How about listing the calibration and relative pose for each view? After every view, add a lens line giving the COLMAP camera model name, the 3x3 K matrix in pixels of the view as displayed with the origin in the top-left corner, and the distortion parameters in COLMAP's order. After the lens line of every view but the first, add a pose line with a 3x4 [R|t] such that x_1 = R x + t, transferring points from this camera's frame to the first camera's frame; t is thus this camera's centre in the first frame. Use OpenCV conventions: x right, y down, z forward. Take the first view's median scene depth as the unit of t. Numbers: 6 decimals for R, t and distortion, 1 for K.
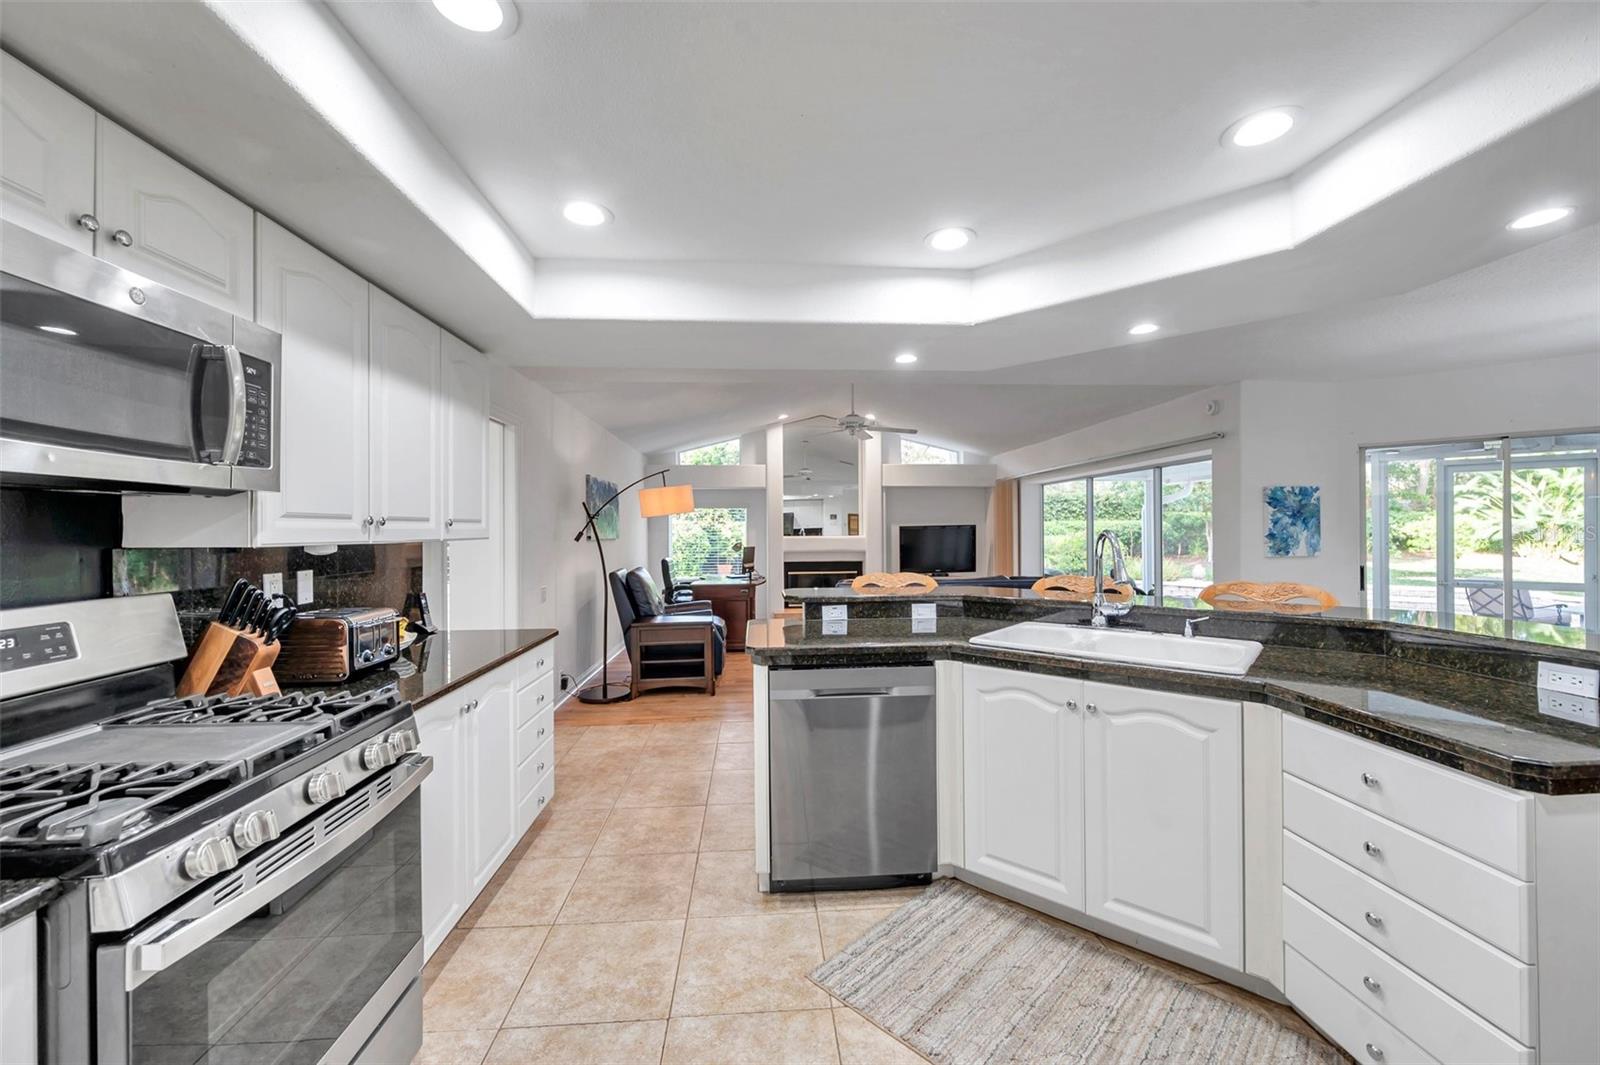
lens RADIAL K [[628.9, 0, 798.8], [0, 628.9, 530.9], [0, 0, 1]] dist [-0.000466, 0.000100]
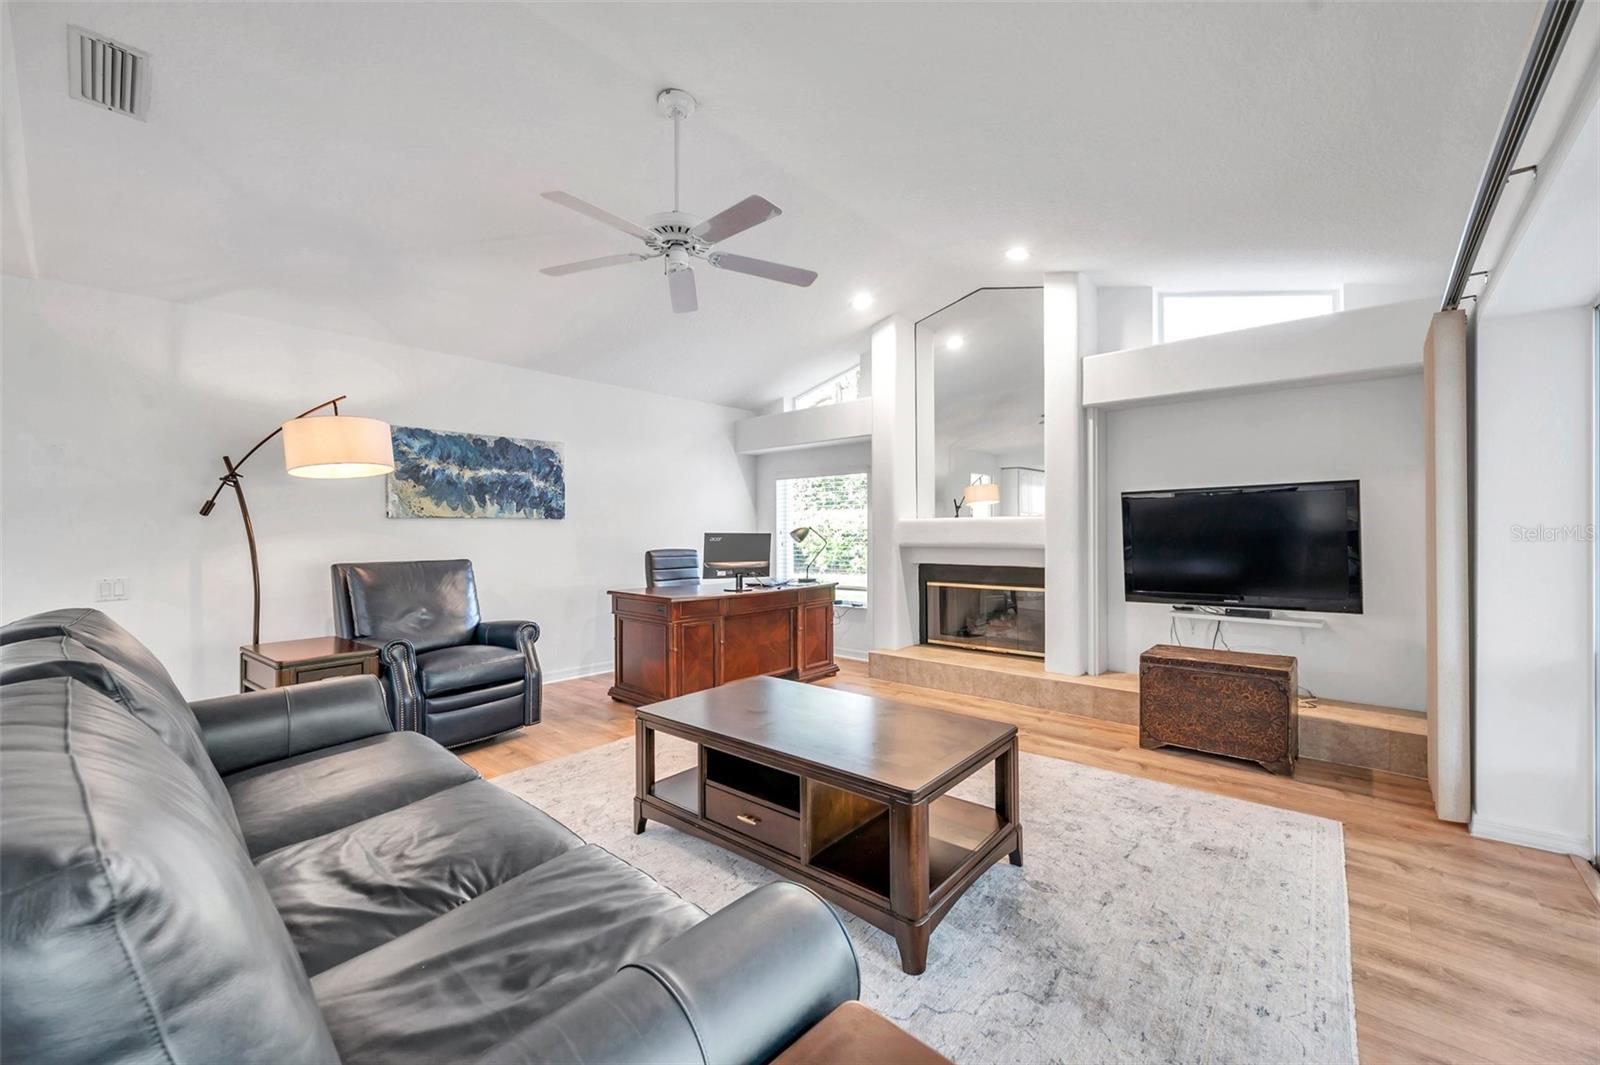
lens RADIAL K [[620.5, 0, 800.0], [0, 620.5, 532.5], [0, 0, 1]] dist [-0.000329, 0.000011]
pose [[0.693632, 0.005685, -0.720307, 0.316764], [-0.001030, 0.999976, 0.006901, 0.017889], [0.720328, -0.004045, 0.693621, 0.540514]]
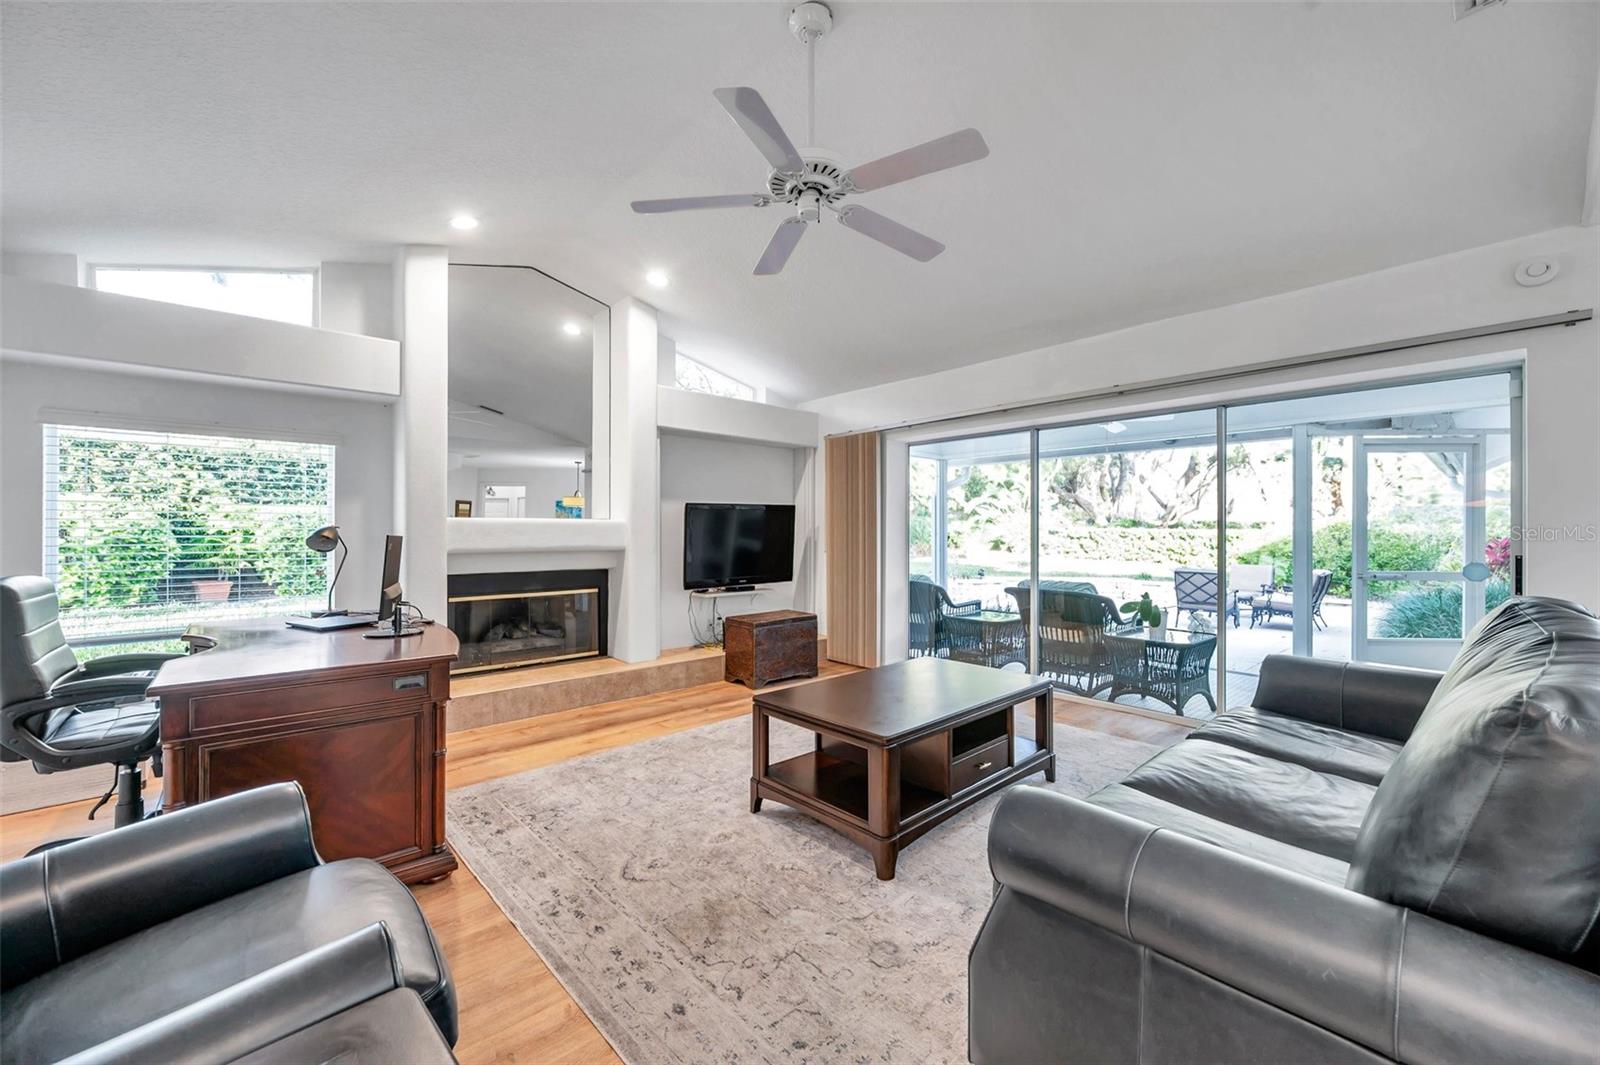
lens RADIAL K [[630.7, 0, 804.2], [0, 630.7, 531.8], [0, 0, 1]] dist [-0.002055, -0.000142]
pose [[0.791300, 0.007248, 0.611385, -0.093644], [-0.006316, 0.999973, -0.003681, 0.019387], [-0.611395, -0.000949, 0.791325, 0.504202]]
